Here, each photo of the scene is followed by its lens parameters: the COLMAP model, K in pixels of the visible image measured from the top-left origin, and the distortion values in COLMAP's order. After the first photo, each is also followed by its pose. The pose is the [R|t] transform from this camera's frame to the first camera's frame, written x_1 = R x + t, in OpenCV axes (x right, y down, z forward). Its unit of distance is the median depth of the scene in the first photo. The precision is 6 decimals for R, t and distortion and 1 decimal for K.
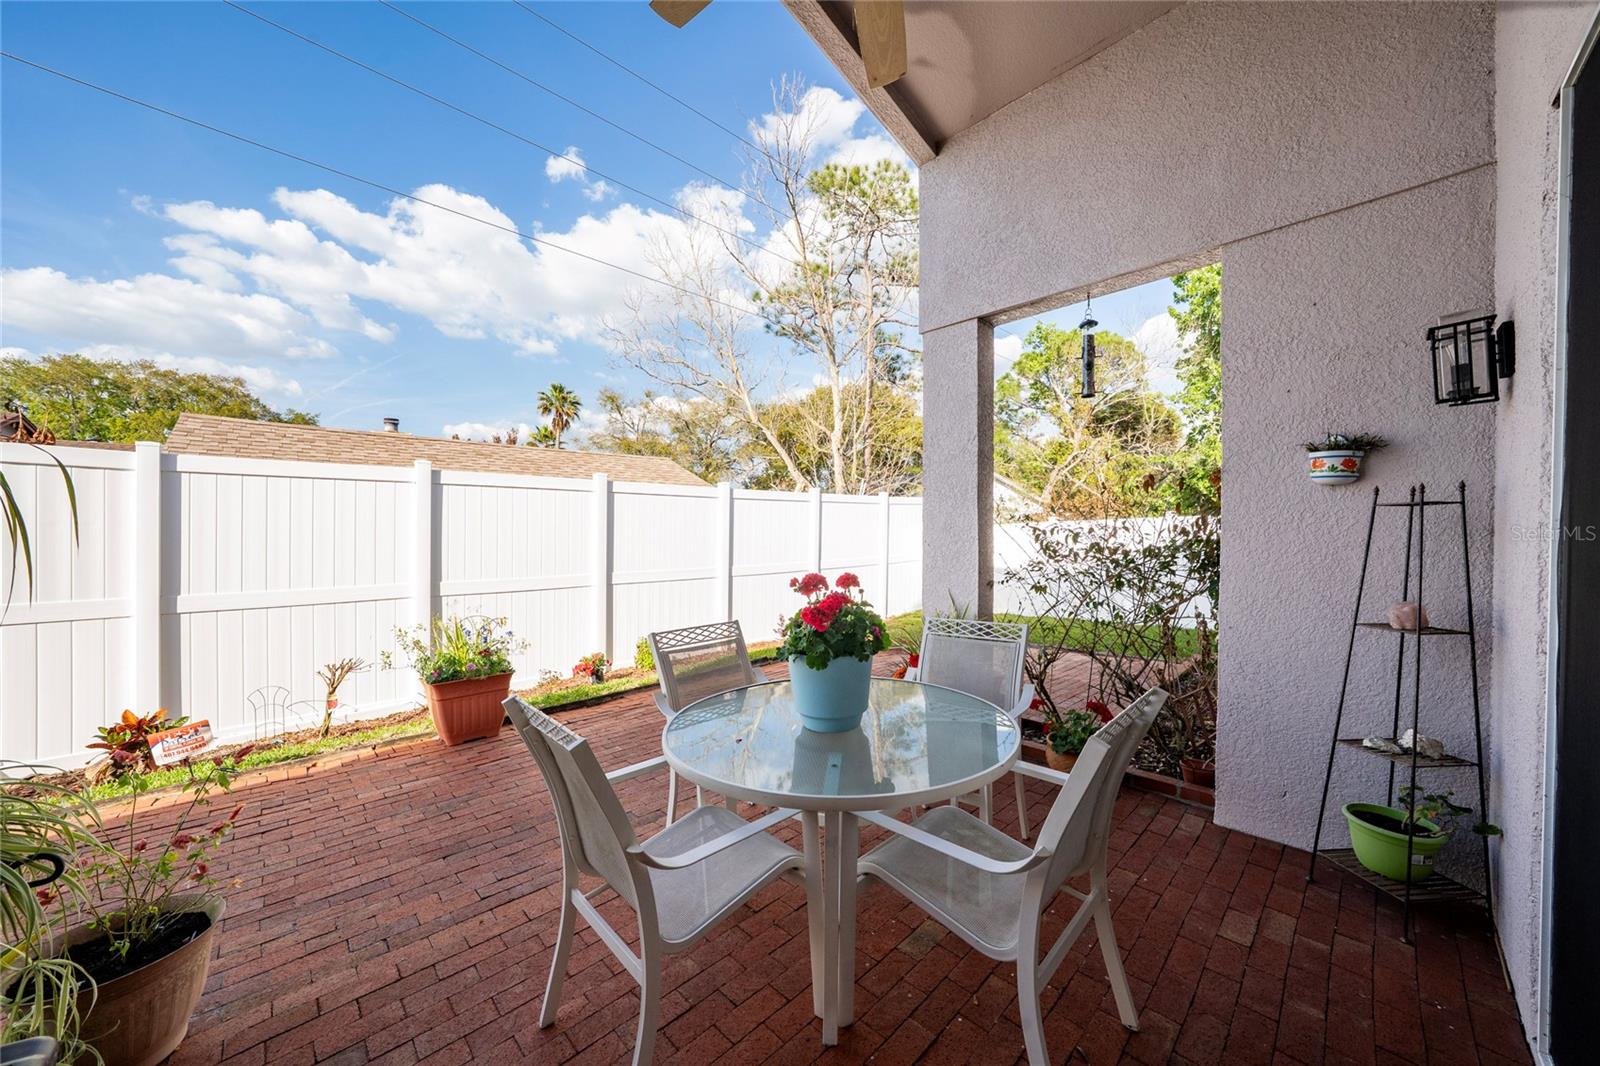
lens RADIAL K [[547.9, 0, 800.0], [0, 547.9, 533.0], [0, 0, 1]] dist [-0.000981, -0.000108]
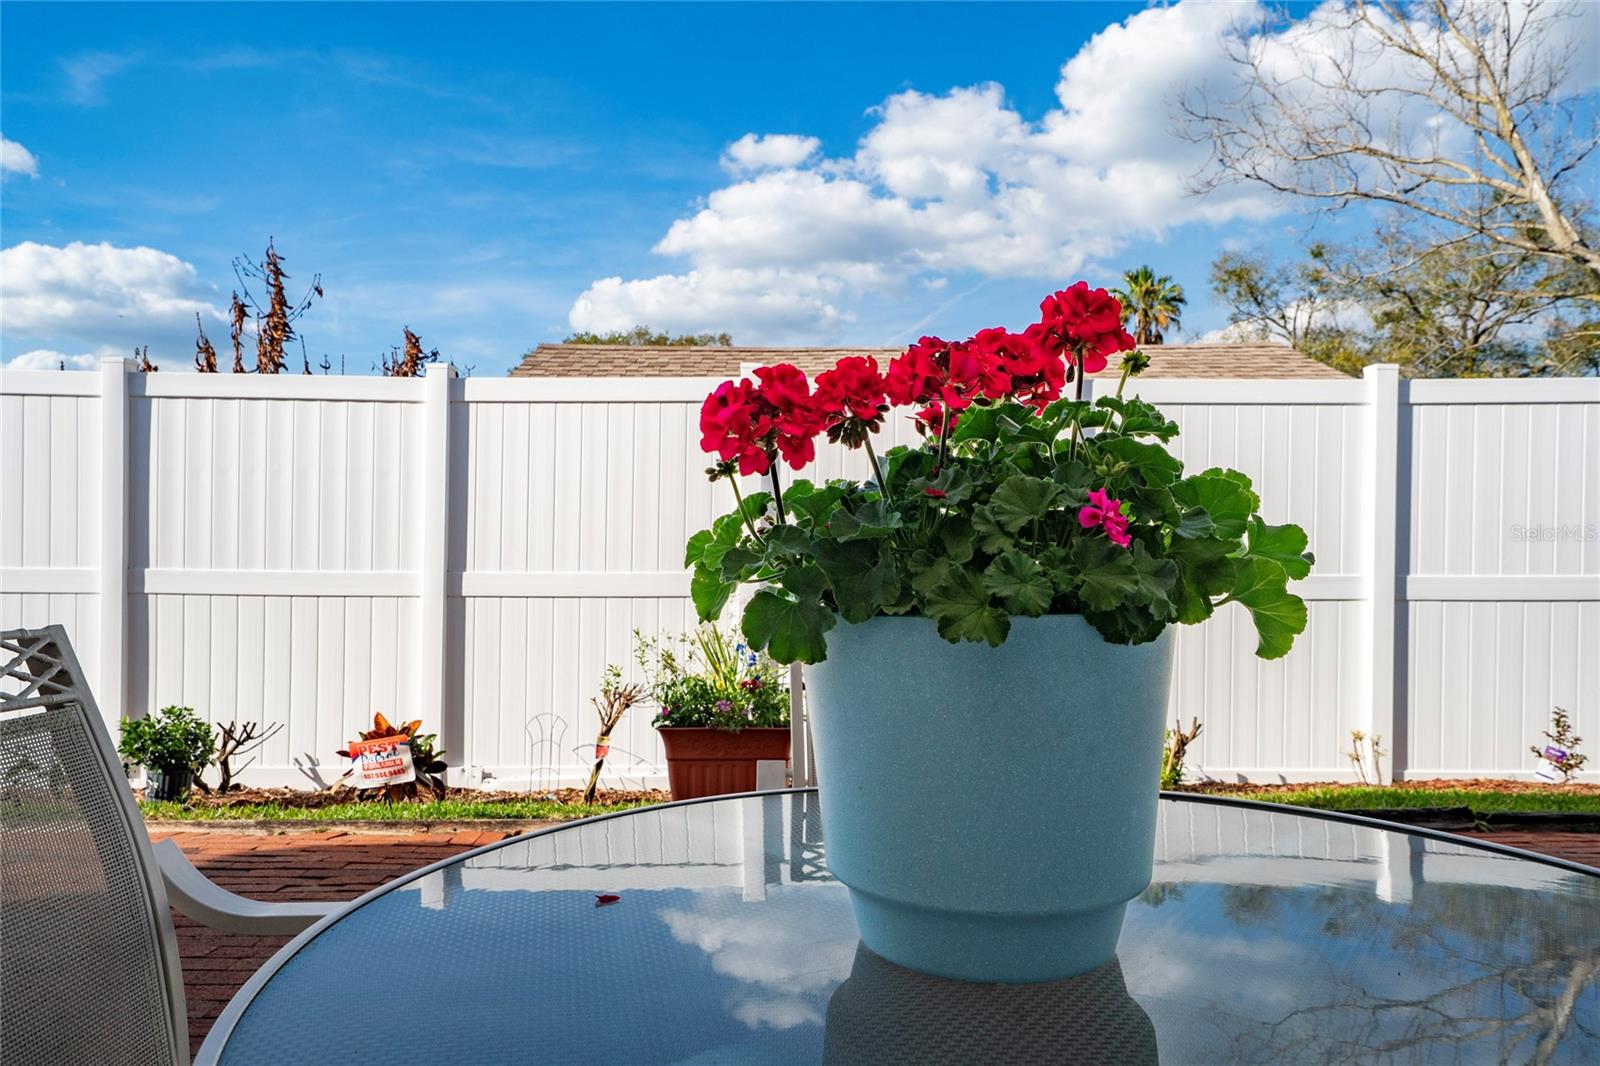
lens RADIAL K [[1042.9, 0, 800.0], [0, 1042.9, 533.0], [0, 0, 1]] dist [0.007815, 0.000911]
pose [[0.732237, -0.015804, -0.680867, 0.121593], [0.004390, 0.999819, -0.018486, 0.087064], [0.681036, 0.010547, 0.732174, 0.282232]]
